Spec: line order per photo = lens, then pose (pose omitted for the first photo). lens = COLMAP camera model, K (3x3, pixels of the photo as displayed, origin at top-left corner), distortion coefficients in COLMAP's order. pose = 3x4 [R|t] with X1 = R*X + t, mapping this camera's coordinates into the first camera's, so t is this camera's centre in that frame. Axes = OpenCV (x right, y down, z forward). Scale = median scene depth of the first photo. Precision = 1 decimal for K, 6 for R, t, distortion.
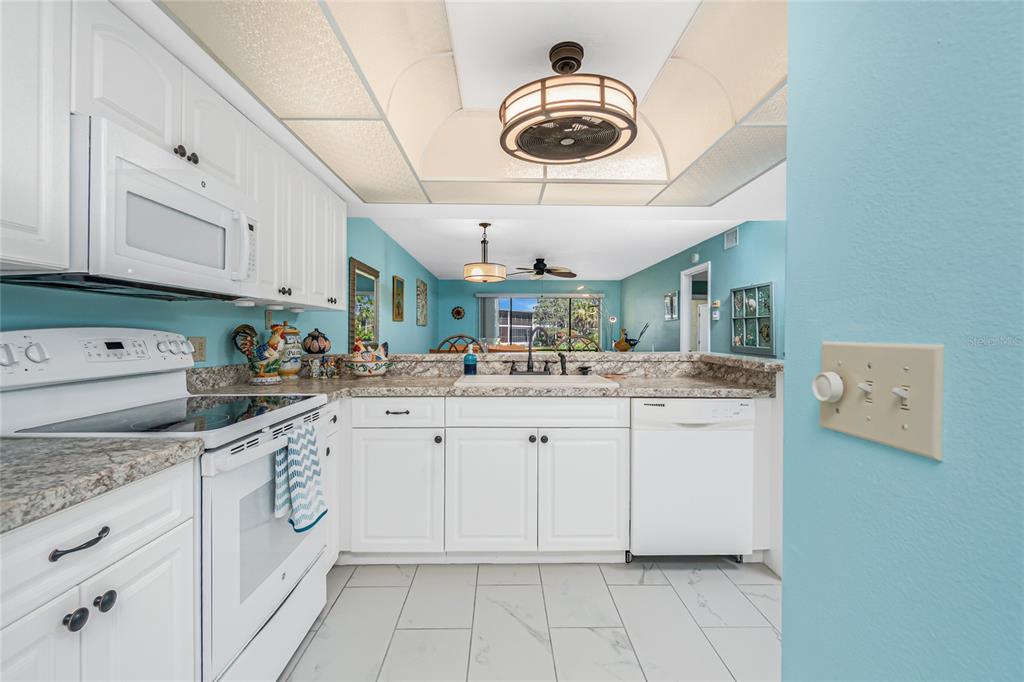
lens RADIAL K [[447.6, 0, 510.7], [0, 447.6, 337.1], [0, 0, 1]] dist [-0.001881, -0.000080]
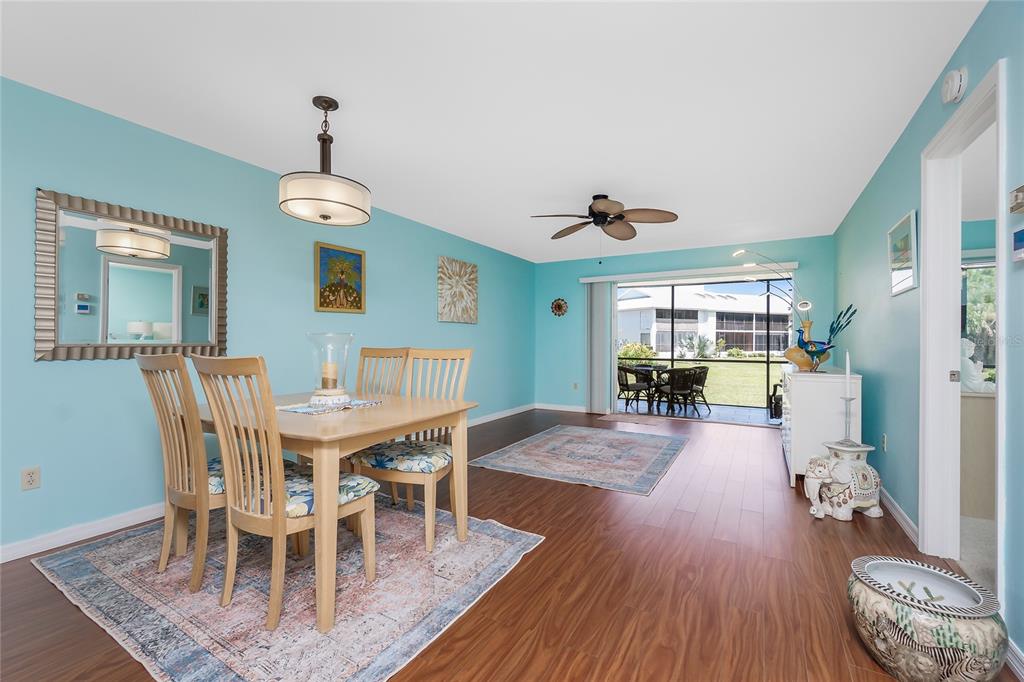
lens RADIAL K [[445.0, 0, 513.1], [0, 445.0, 337.3], [0, 0, 1]] dist [-0.002366, -0.000138]
pose [[0.860280, -0.005124, -0.509796, 0.656284], [-0.003514, 0.999866, -0.015979, 0.025482], [0.509810, 0.015538, 0.860147, 1.226241]]
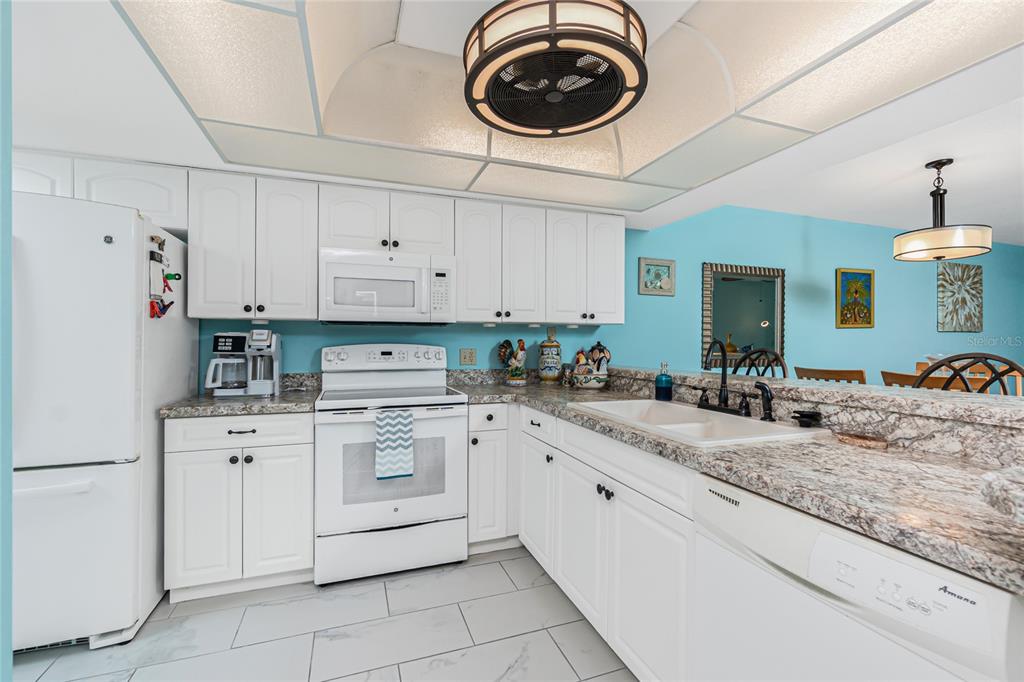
lens RADIAL K [[447.8, 0, 512.0], [0, 447.8, 341.0], [0, 0, 1]] dist [-0.003433, -0.000172]
pose [[0.321186, -0.000745, -0.947016, 0.574176], [-0.006075, 0.999977, -0.002848, -0.016819], [0.946997, 0.006668, 0.321175, 0.486446]]
